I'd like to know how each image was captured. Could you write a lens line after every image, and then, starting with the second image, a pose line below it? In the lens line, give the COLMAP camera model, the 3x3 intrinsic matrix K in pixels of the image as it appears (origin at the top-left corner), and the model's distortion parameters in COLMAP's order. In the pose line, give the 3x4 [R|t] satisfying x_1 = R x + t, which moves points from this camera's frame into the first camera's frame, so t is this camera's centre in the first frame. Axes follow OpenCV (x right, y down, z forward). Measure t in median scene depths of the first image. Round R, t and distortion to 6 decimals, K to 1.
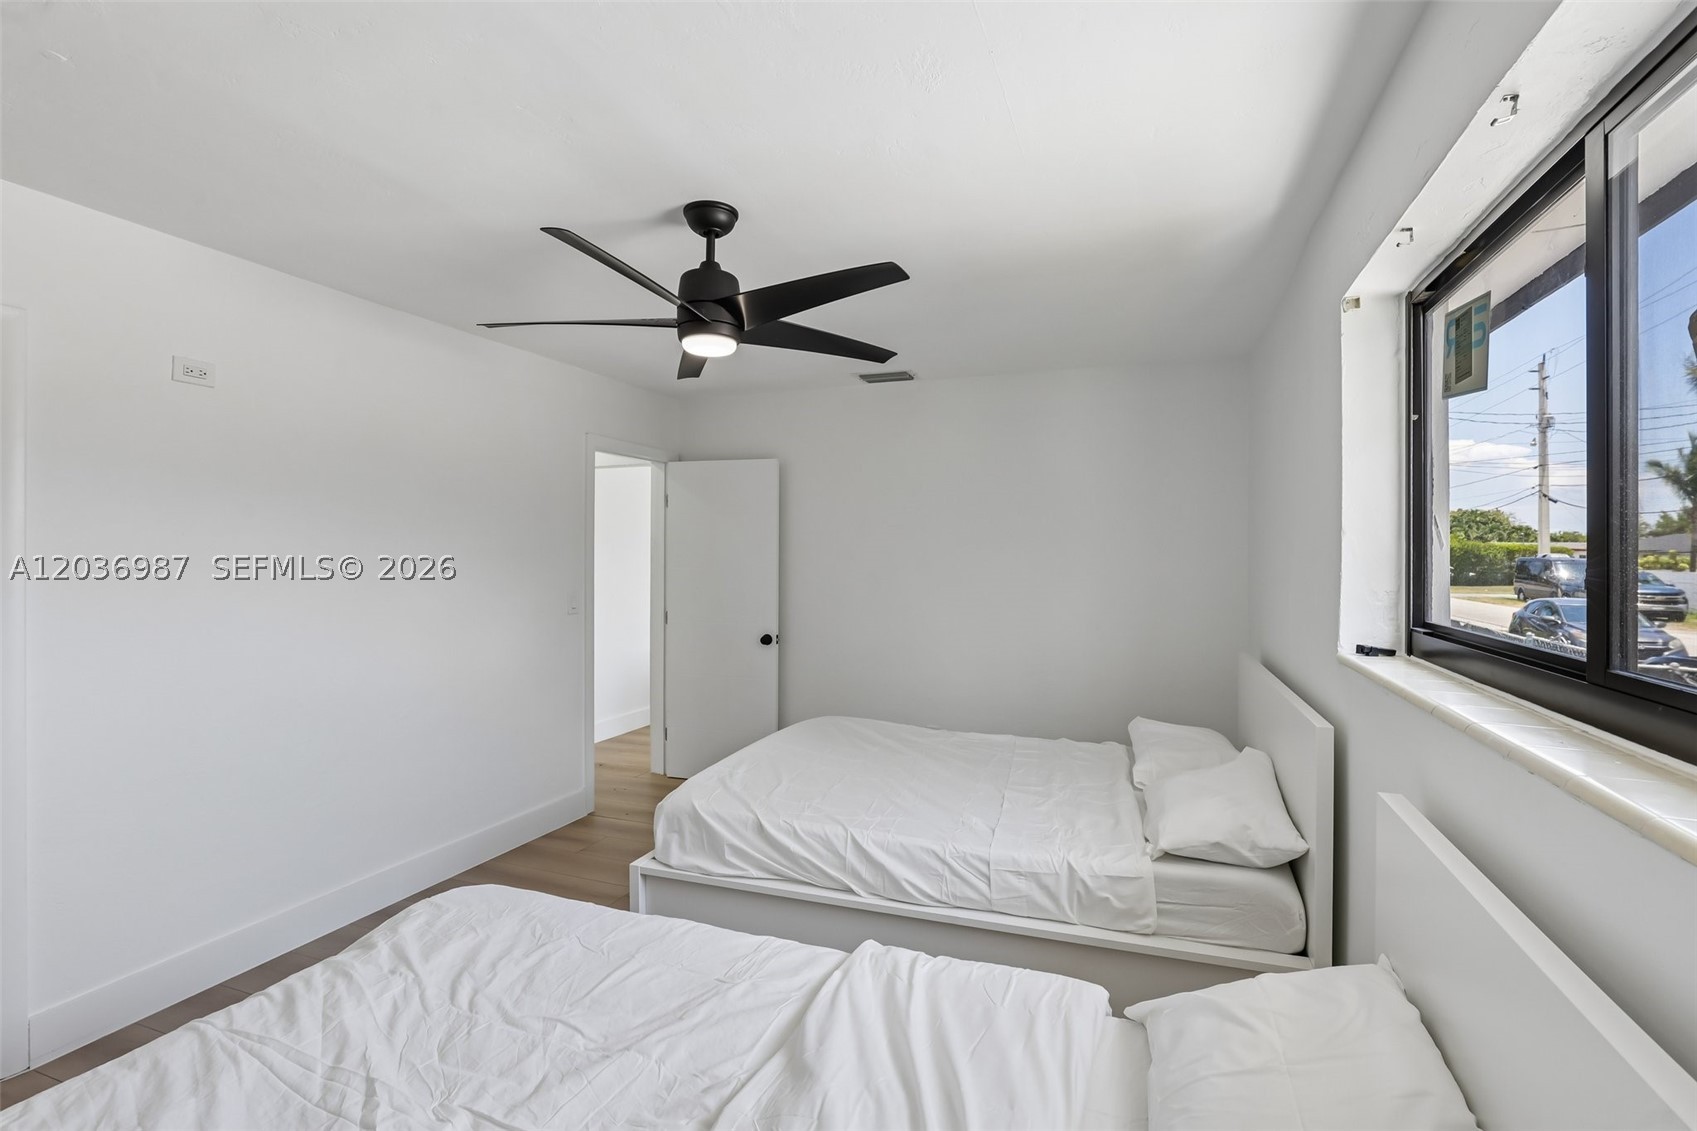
lens RADIAL K [[774.2, 0, 853.3], [0, 774.2, 552.5], [0, 0, 1]] dist [-0.019714, -0.000325]
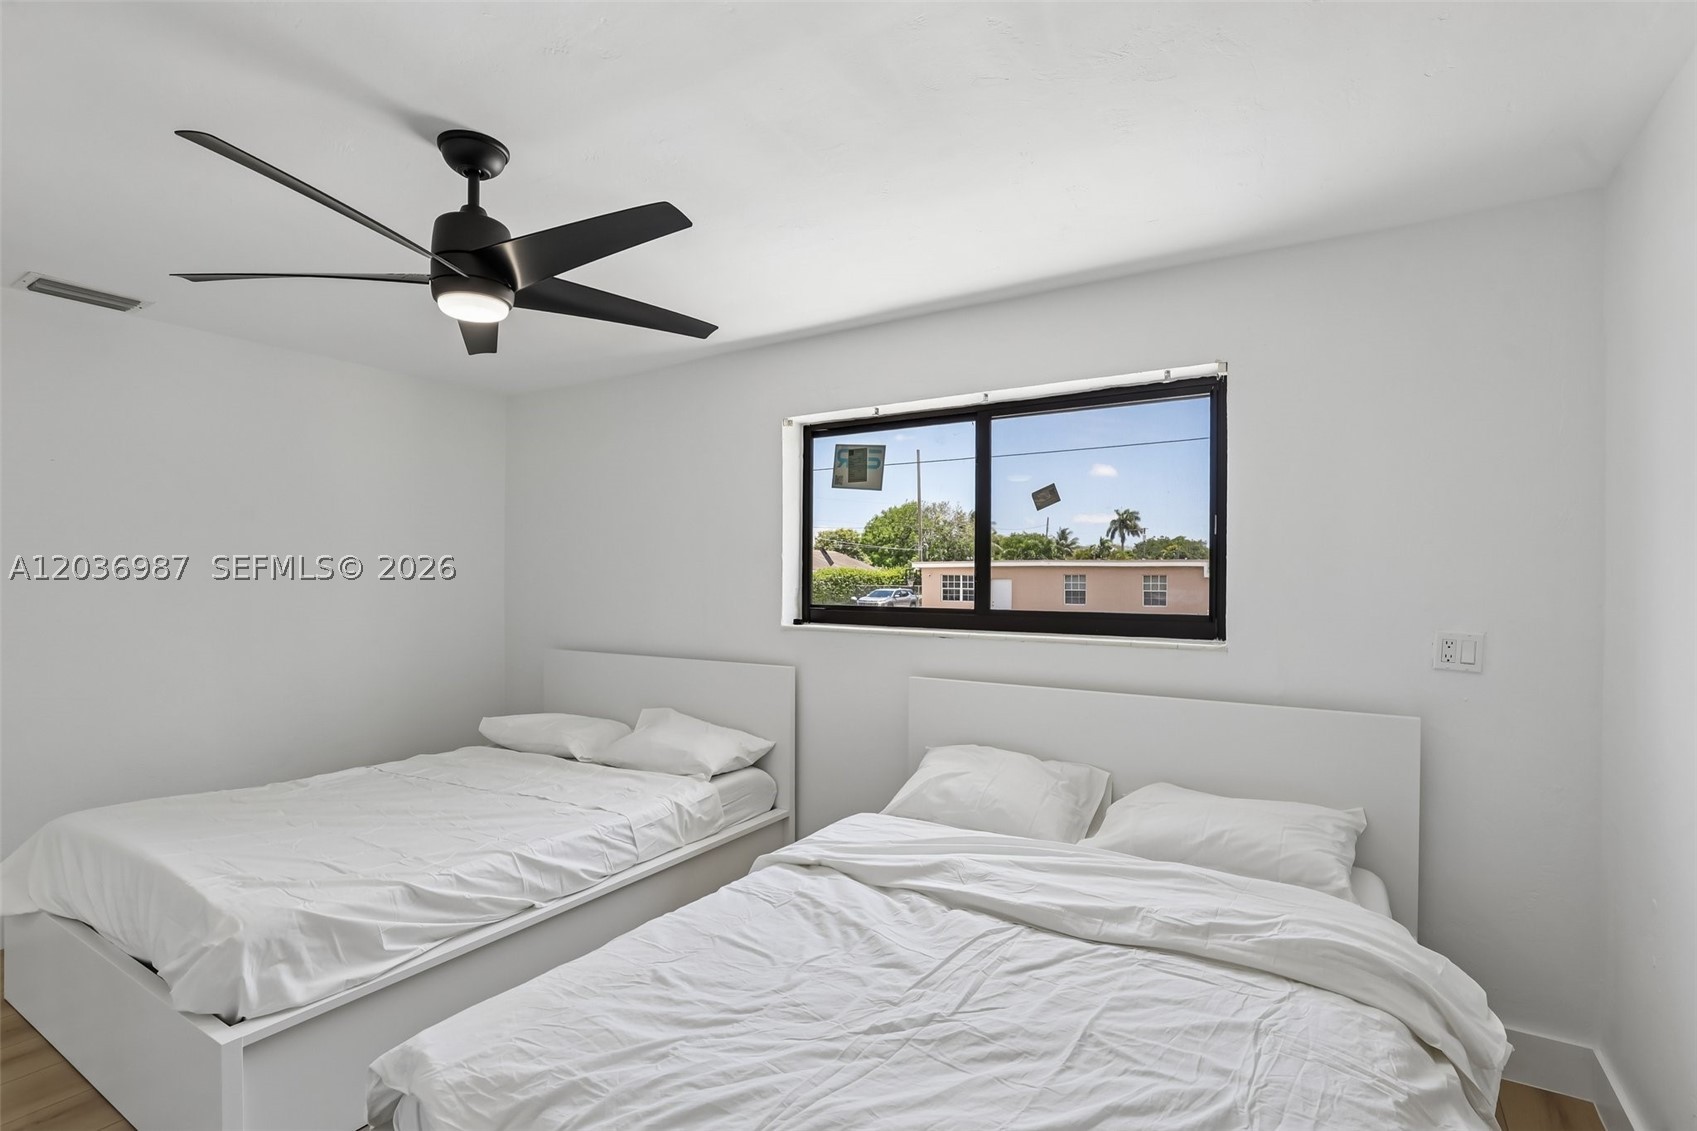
lens RADIAL K [[777.3, 0, 854.0], [0, 777.3, 571.6], [0, 0, 1]] dist [-0.016458, 0.000296]
pose [[0.237256, -0.000132, 0.971447, -0.902798], [-0.005424, 0.999984, 0.001461, 0.008145], [-0.971432, -0.005616, 0.237251, 0.390082]]
